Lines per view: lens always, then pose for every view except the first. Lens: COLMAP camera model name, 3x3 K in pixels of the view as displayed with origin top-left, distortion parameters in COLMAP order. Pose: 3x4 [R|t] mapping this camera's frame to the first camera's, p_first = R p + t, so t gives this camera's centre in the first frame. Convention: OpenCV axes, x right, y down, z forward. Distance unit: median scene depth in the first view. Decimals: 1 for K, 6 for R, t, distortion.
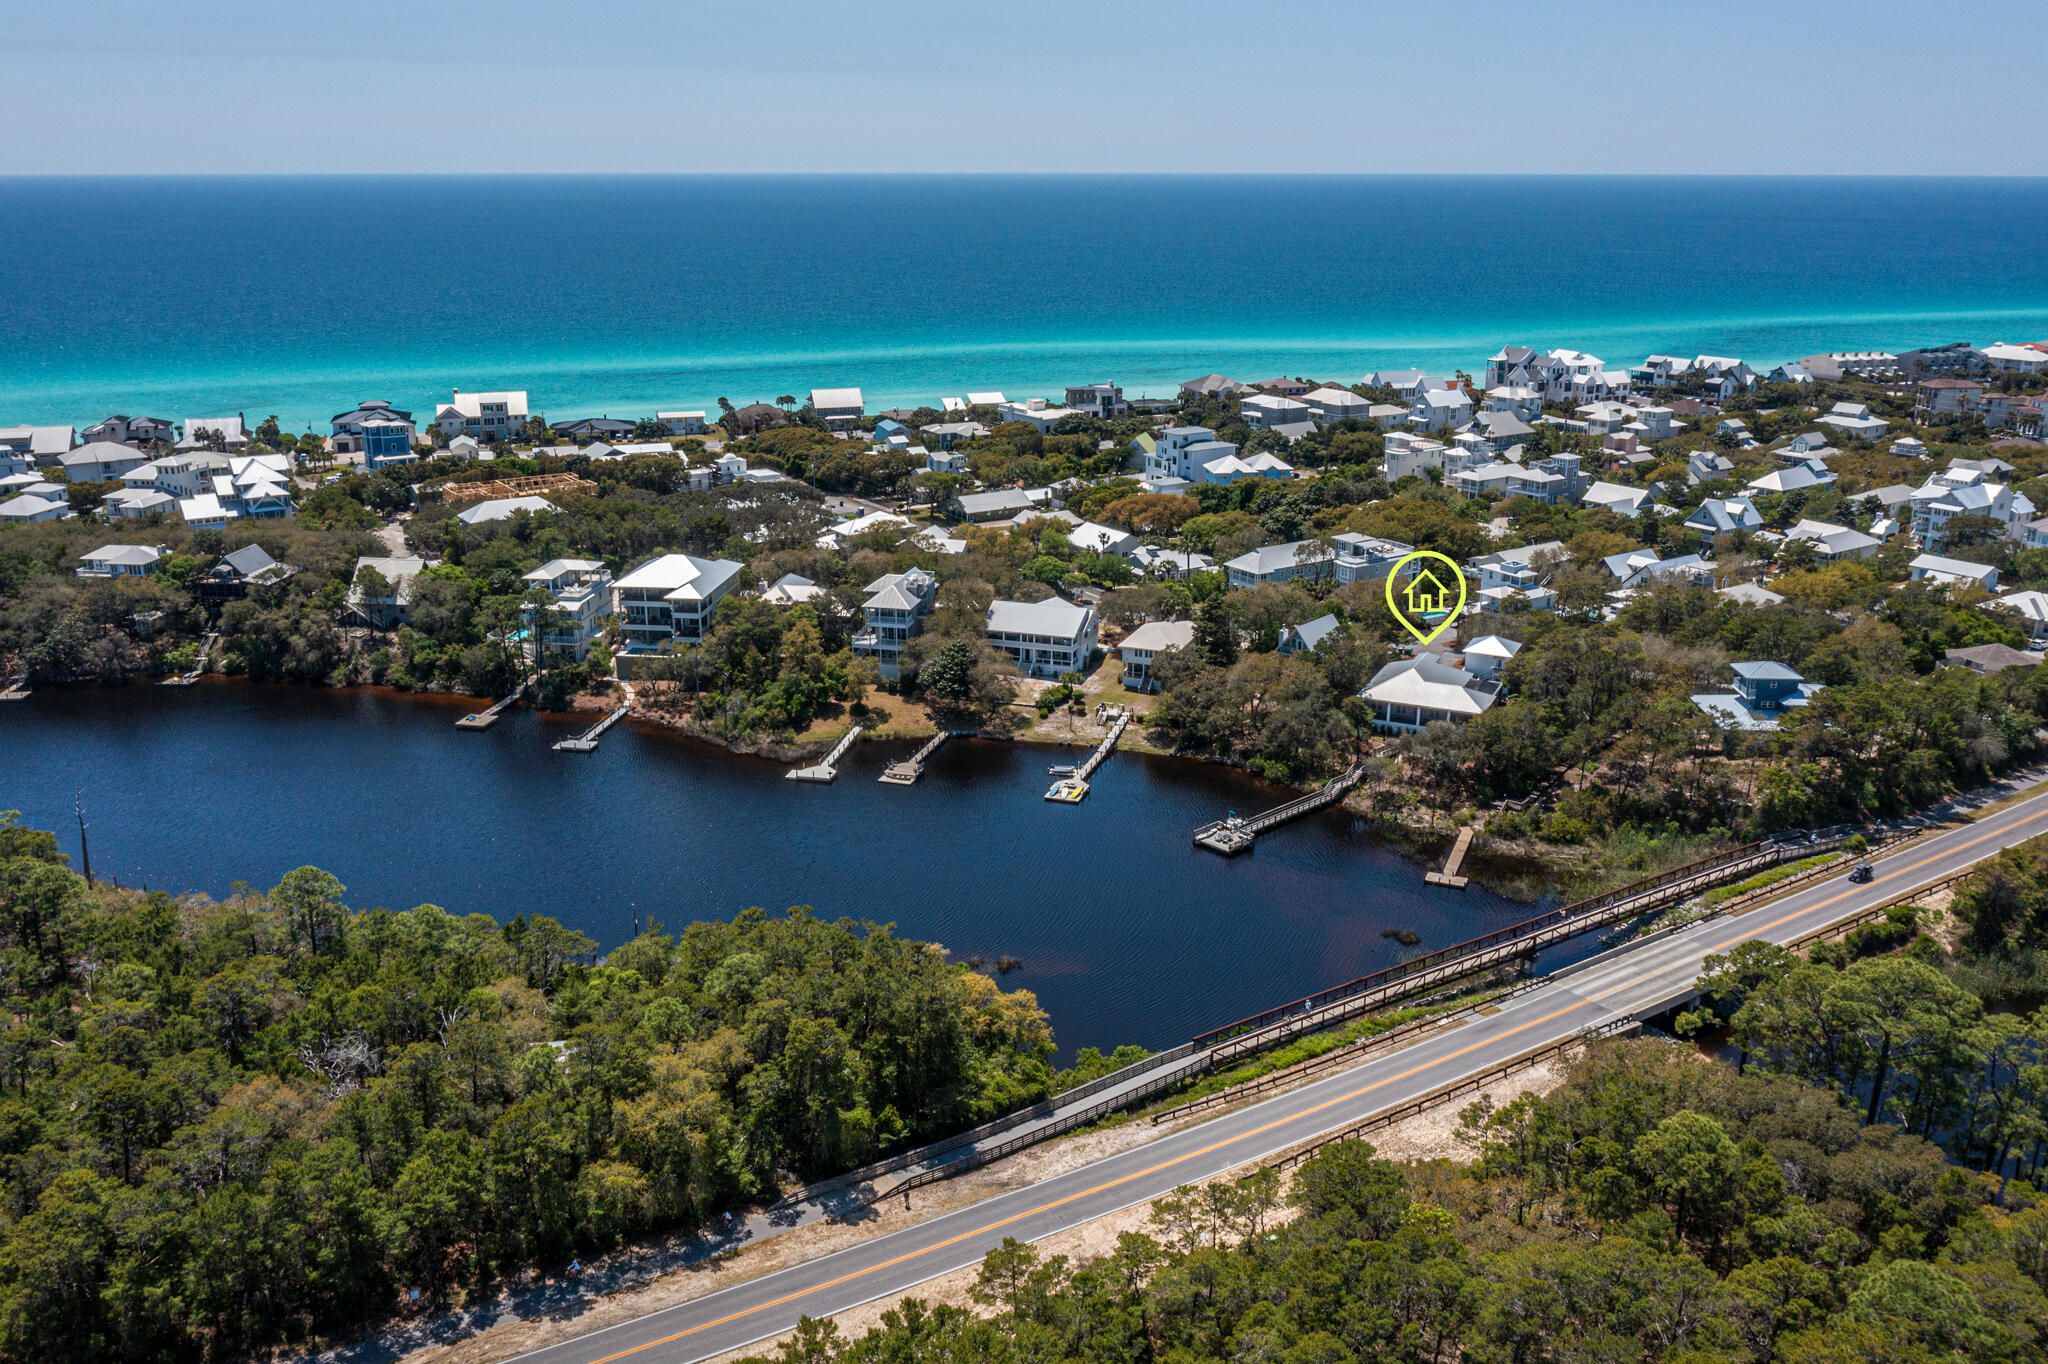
lens RADIAL K [[1671.8, 0, 1023.0], [0, 1671.8, 616.8], [0, 0, 1]] dist [-0.028830, 0.009075]
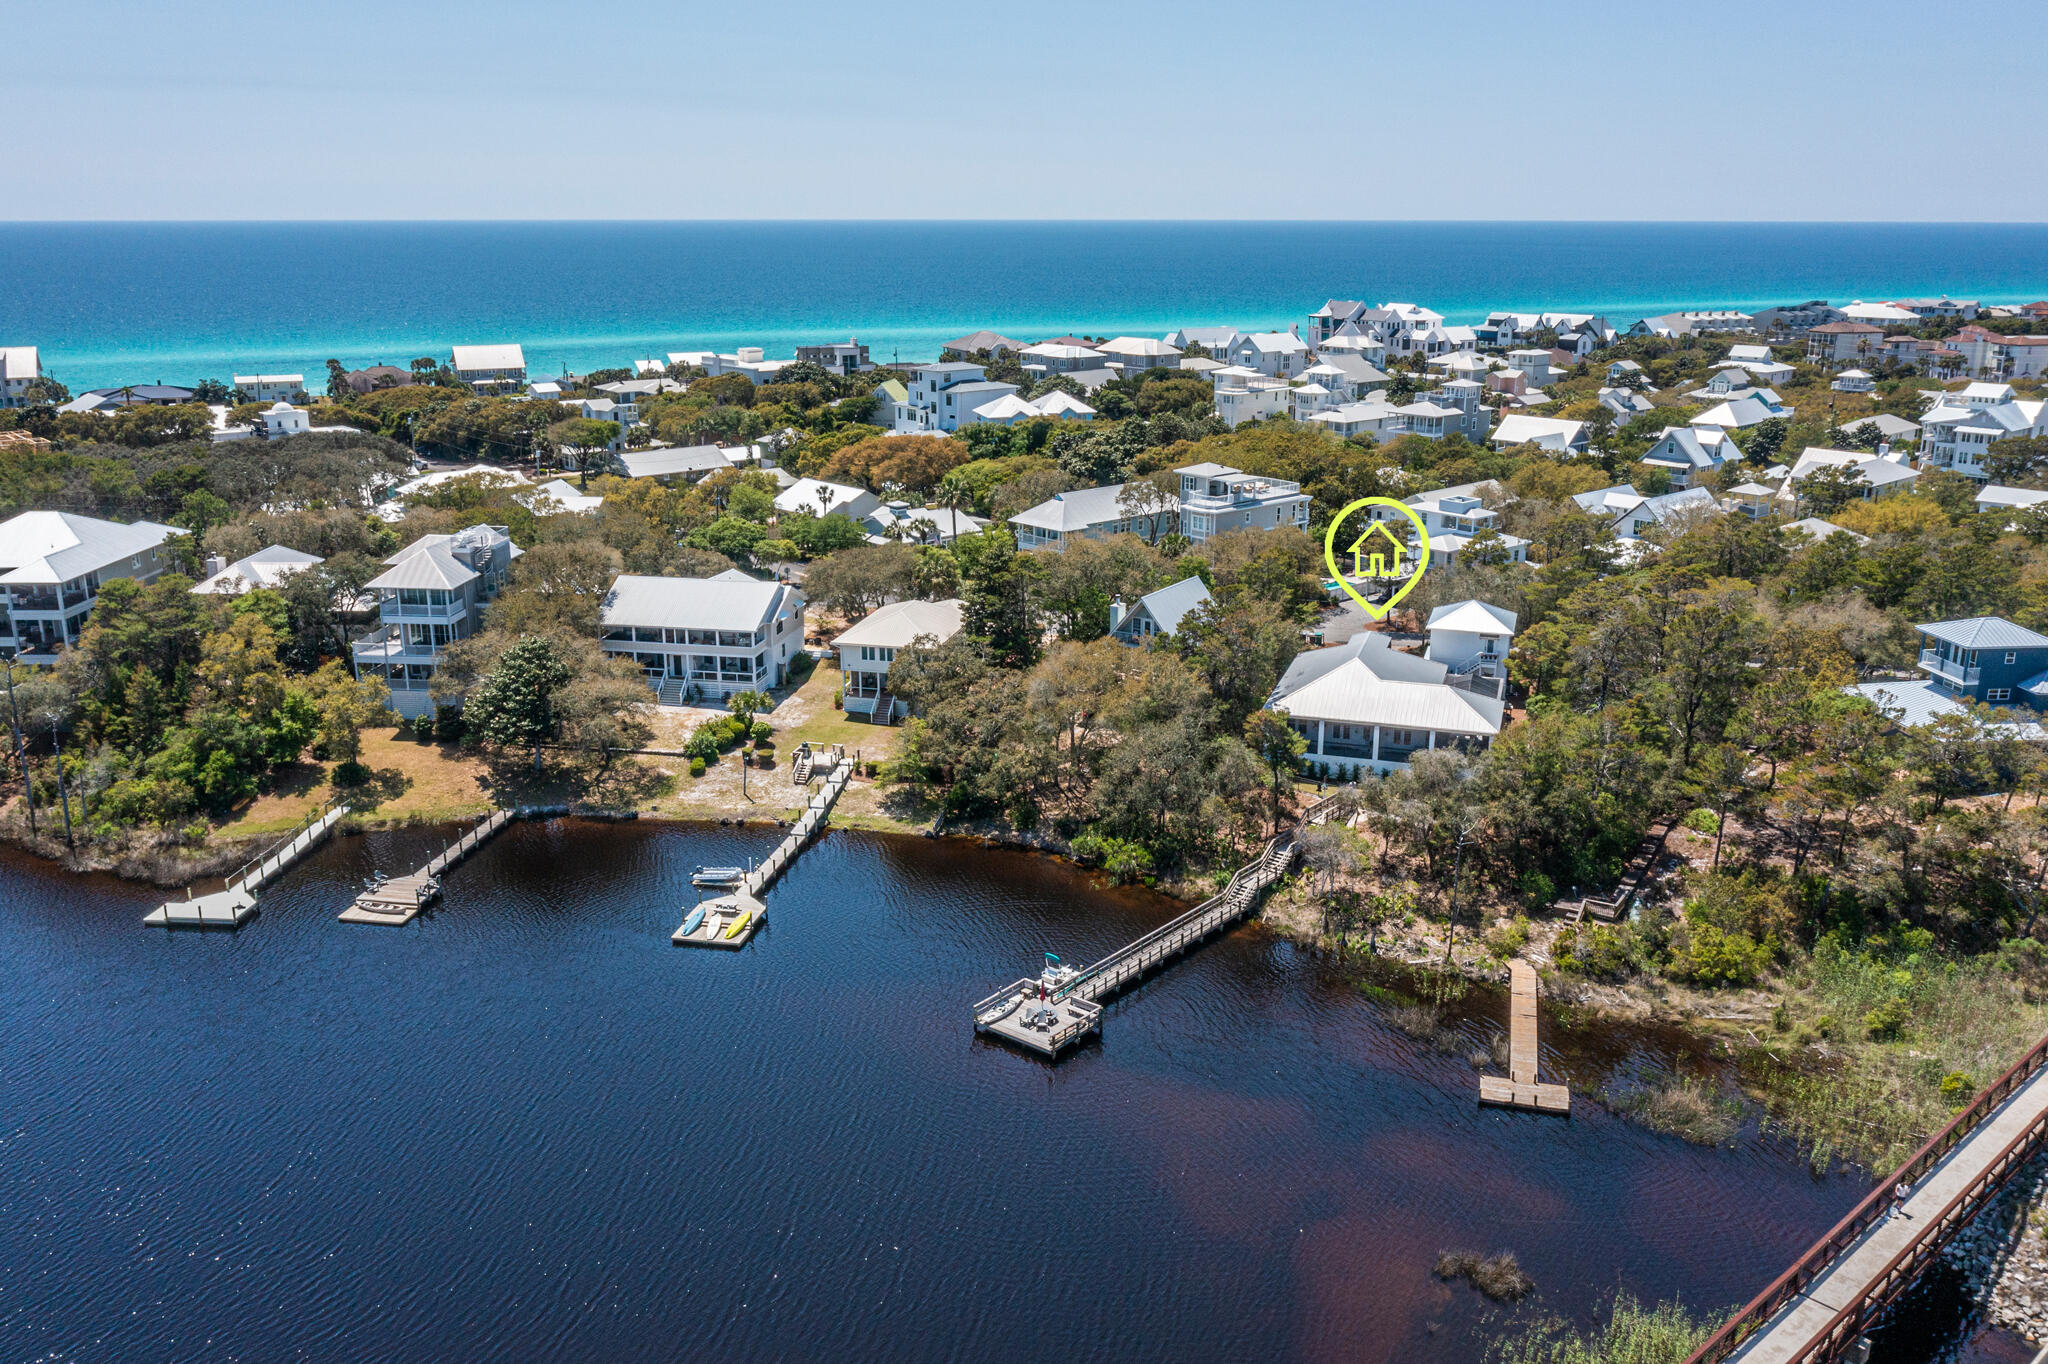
lens RADIAL K [[1671.8, 0, 1023.0], [0, 1671.8, 616.8], [0, 0, 1]] dist [-0.028830, 0.009075]
pose [[0.990643, -0.032241, 0.132617, 0.046455], [0.035693, 0.999081, -0.023736, 0.024758], [-0.131730, 0.028247, 0.990883, 0.430693]]
